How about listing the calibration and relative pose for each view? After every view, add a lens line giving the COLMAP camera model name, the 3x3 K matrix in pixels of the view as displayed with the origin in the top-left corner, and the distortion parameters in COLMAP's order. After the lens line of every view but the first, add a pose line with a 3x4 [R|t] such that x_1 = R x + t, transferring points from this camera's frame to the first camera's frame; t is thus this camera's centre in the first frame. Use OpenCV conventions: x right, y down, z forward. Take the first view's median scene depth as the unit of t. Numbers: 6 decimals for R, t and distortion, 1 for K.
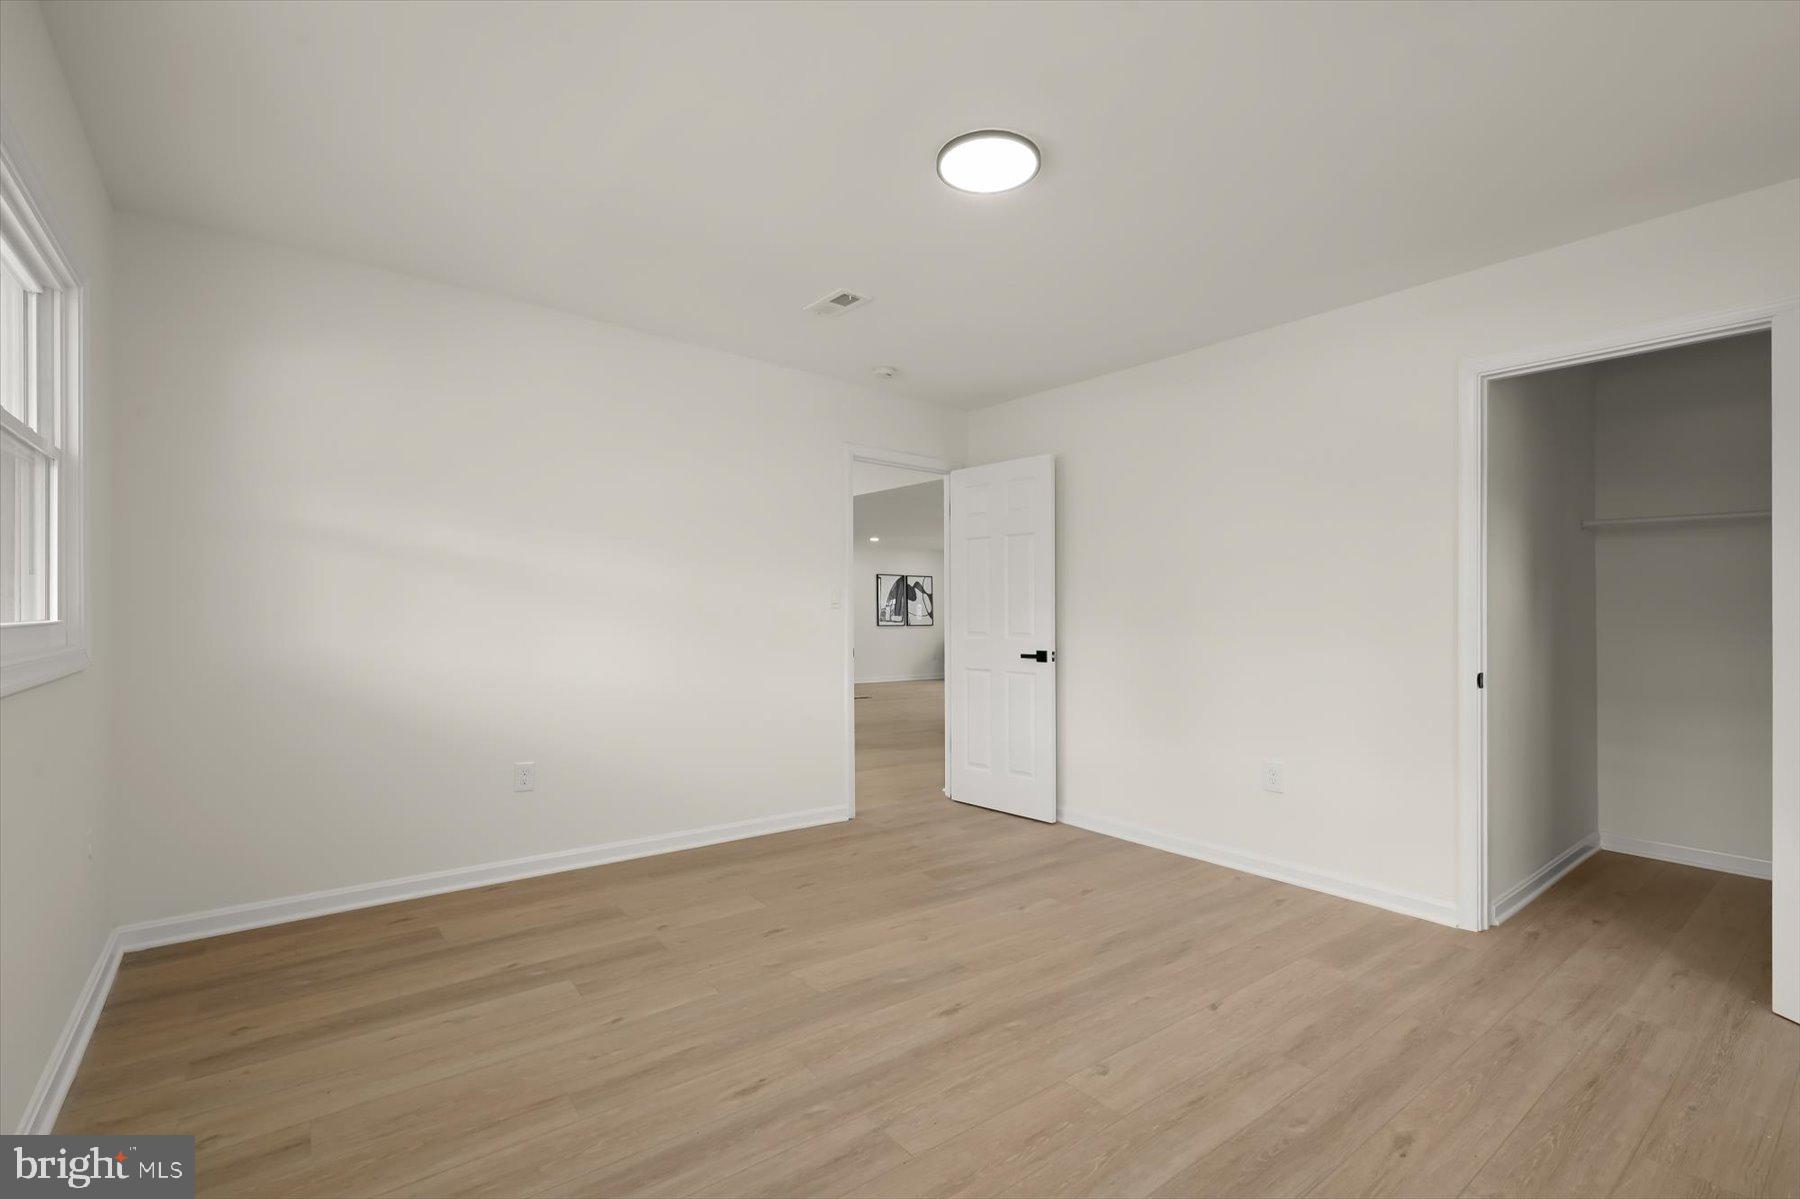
lens RADIAL K [[791.8, 0, 900.8], [0, 791.8, 610.5], [0, 0, 1]] dist [0.002825, -0.000906]
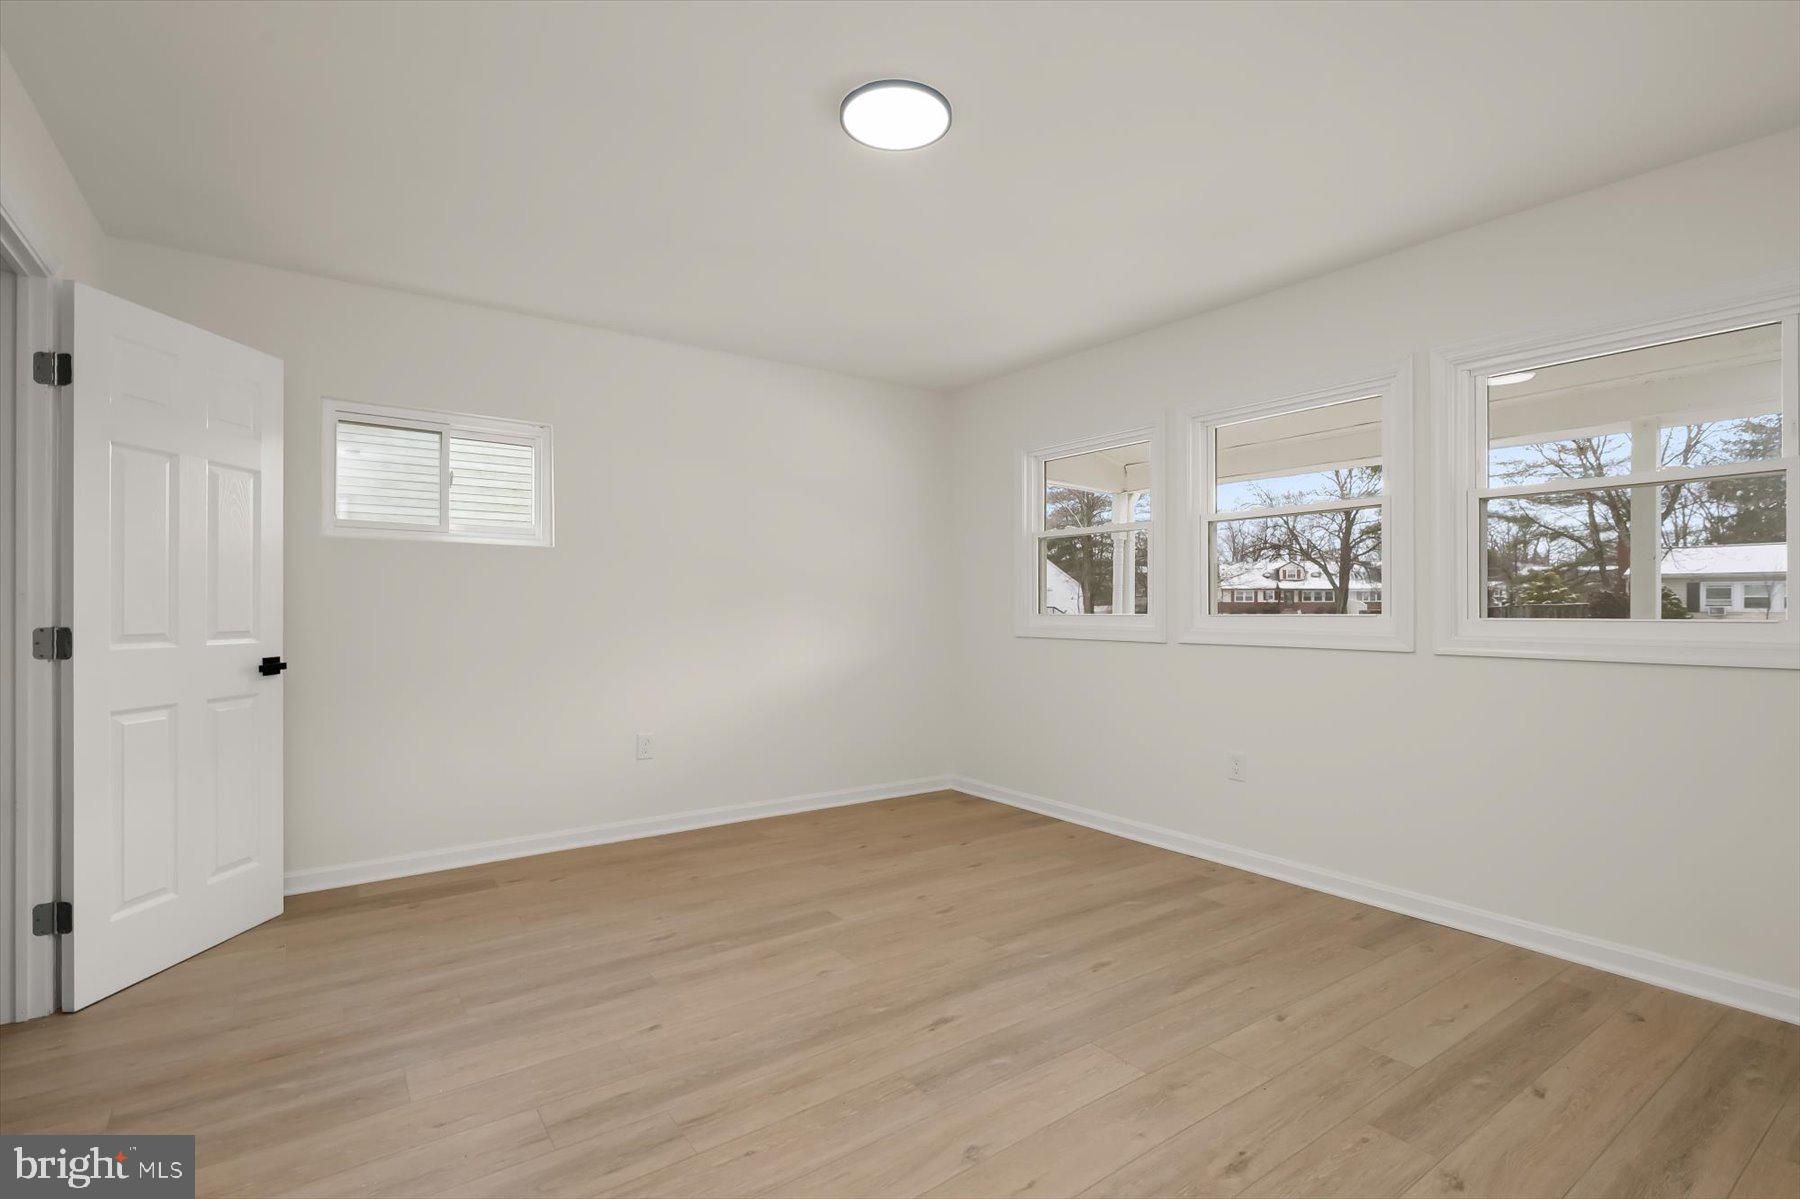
lens RADIAL K [[791.8, 0, 897.5], [0, 791.8, 607.7], [0, 0, 1]] dist [0.002825, -0.000906]
pose [[-0.998652, -0.010212, 0.050898, 0.074329], [-0.010500, 0.999930, -0.005386, 0.014951], [-0.050839, -0.005913, -0.998689, 2.025531]]
